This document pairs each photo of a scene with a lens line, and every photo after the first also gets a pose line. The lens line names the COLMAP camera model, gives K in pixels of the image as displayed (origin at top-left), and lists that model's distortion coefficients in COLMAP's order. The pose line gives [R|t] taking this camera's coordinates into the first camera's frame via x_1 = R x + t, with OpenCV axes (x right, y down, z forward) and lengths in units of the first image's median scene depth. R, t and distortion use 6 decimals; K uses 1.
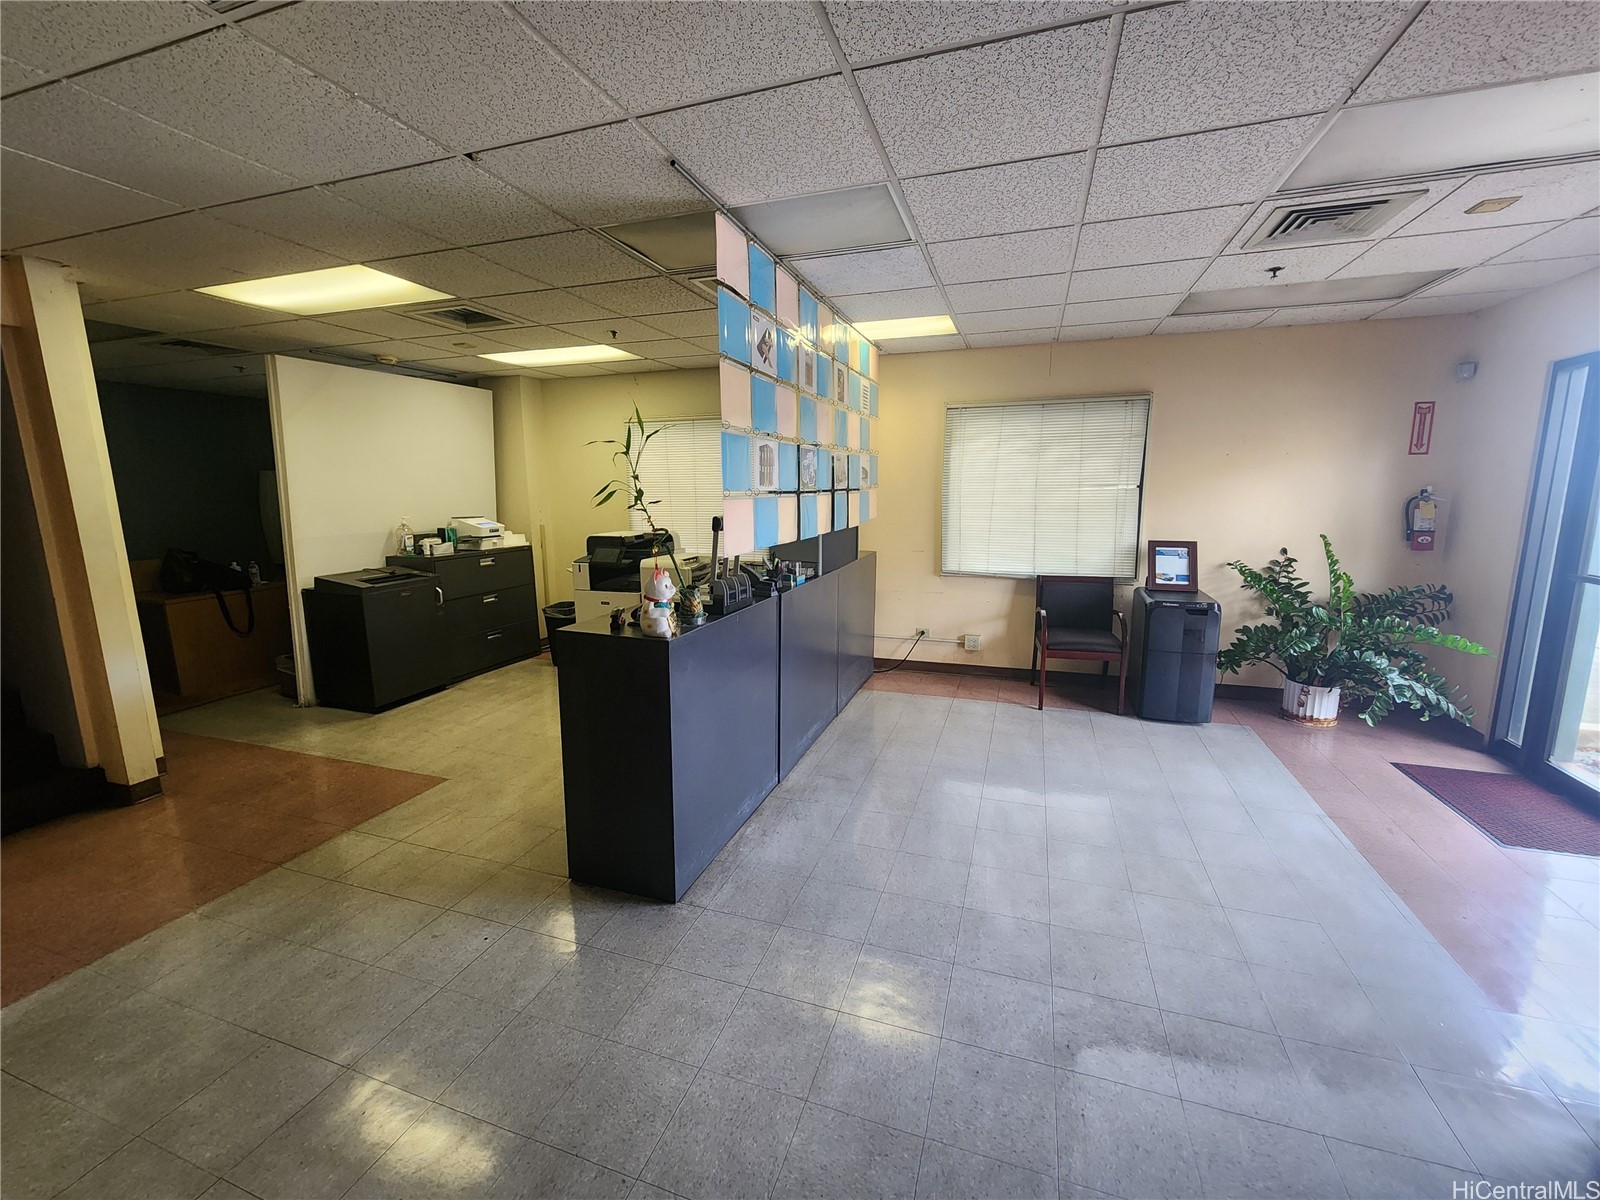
lens RADIAL K [[650.1, 0, 805.6], [0, 650.1, 592.0], [0, 0, 1]] dist [0.001101, -0.001004]
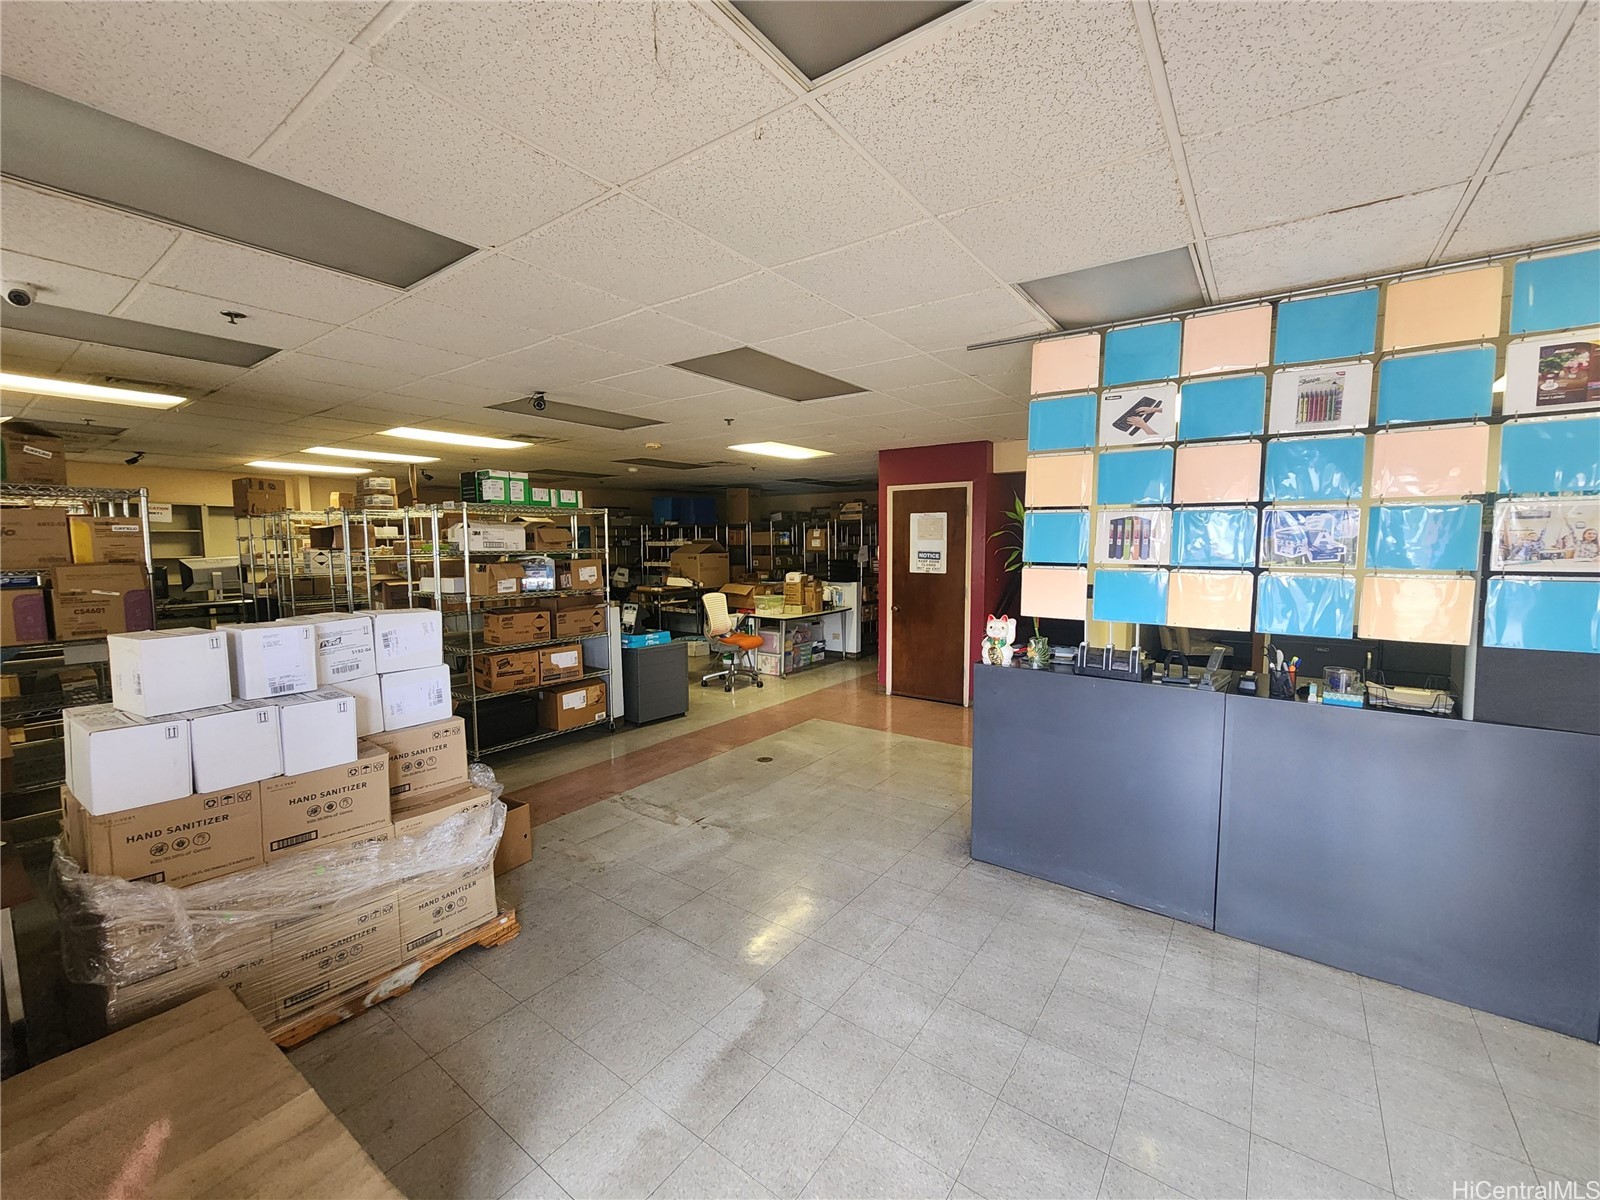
lens RADIAL K [[650.1, 0, 805.6], [0, 650.1, 592.0], [0, 0, 1]] dist [0.001101, -0.001004]
pose [[-0.302982, 0.086902, -0.949026, 1.033924], [-0.152415, 0.978596, 0.138270, -0.180467], [0.940729, 0.186539, -0.283252, 0.857784]]
